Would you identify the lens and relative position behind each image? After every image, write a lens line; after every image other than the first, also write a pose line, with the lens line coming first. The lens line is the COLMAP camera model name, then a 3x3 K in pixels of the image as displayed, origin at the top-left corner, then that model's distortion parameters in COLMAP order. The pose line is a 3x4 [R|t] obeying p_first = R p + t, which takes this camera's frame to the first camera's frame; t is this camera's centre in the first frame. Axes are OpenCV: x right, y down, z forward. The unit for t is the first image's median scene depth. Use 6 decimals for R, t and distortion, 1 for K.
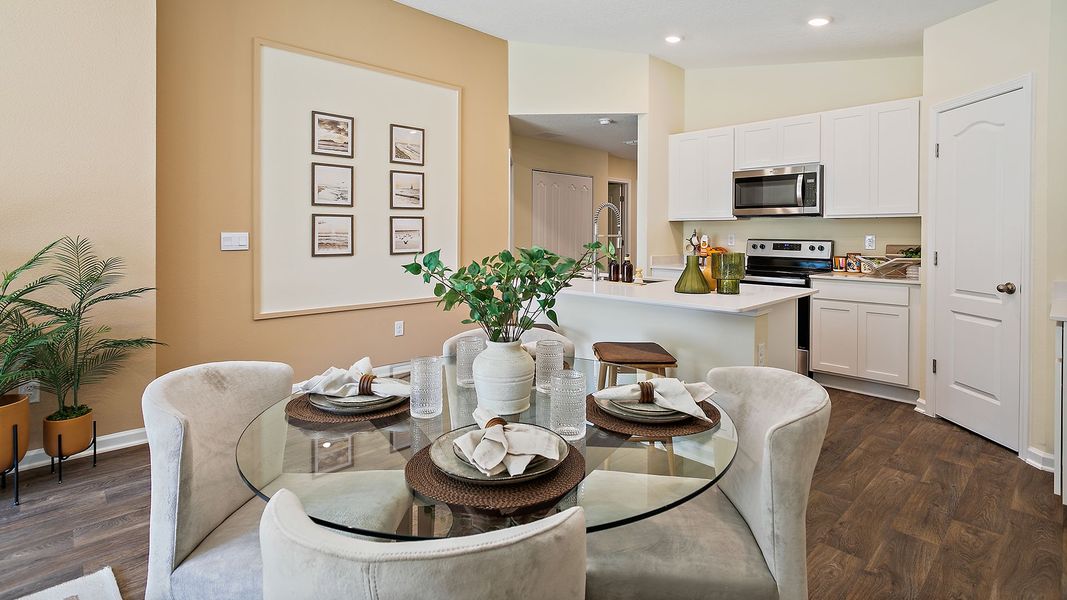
lens RADIAL K [[509.4, 0, 542.9], [0, 509.4, 248.2], [0, 0, 1]] dist [-0.012475, -0.001187]
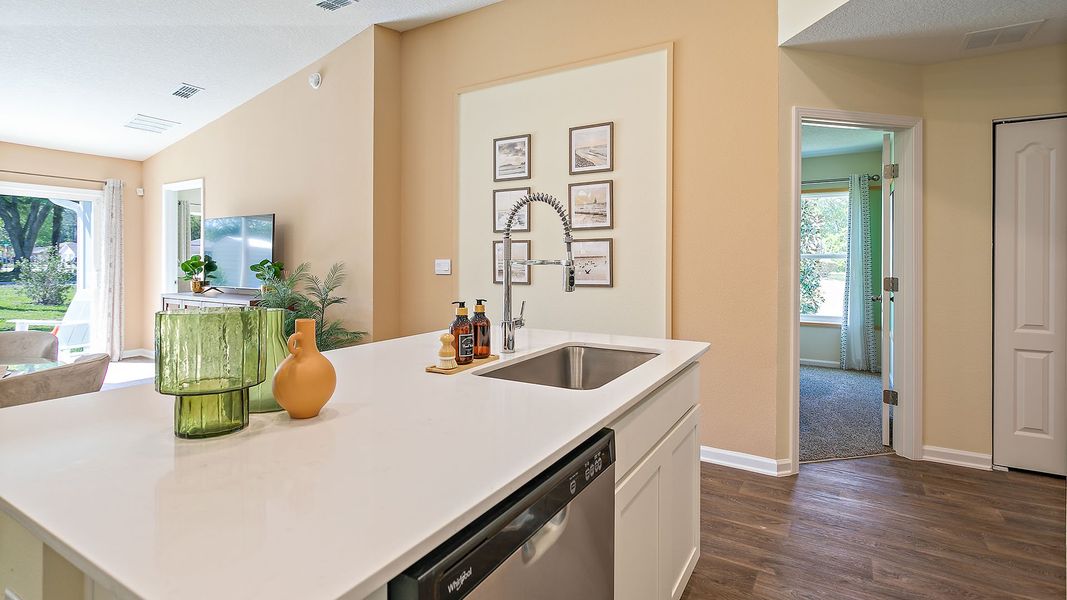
lens RADIAL K [[509.4, 0, 546.9], [0, 509.4, 257.0], [0, 0, 1]] dist [-0.012475, -0.001187]
pose [[0.263126, -0.002915, -0.964757, 0.492409], [-0.026825, 0.999587, -0.010337, -0.025268], [0.964389, 0.028599, 0.262939, 0.752478]]
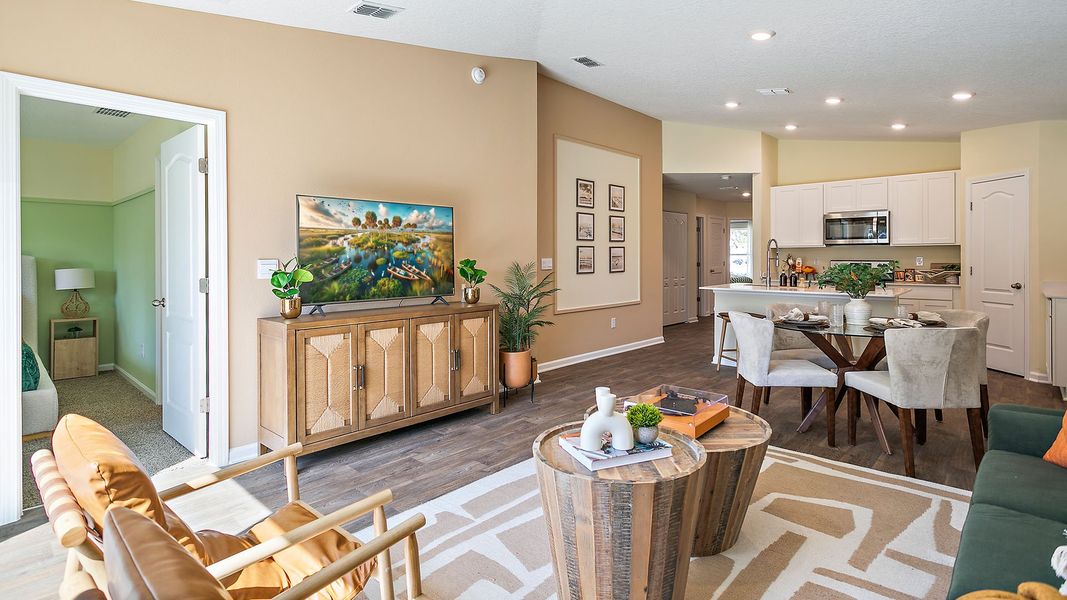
lens RADIAL K [[509.4, 0, 553.4], [0, 509.4, 260.5], [0, 0, 1]] dist [-0.012475, -0.001187]
pose [[0.998271, -0.008865, 0.058107, -0.551120], [0.010295, 0.999650, -0.024354, 0.011204], [-0.057871, 0.024910, 0.998013, -0.460849]]
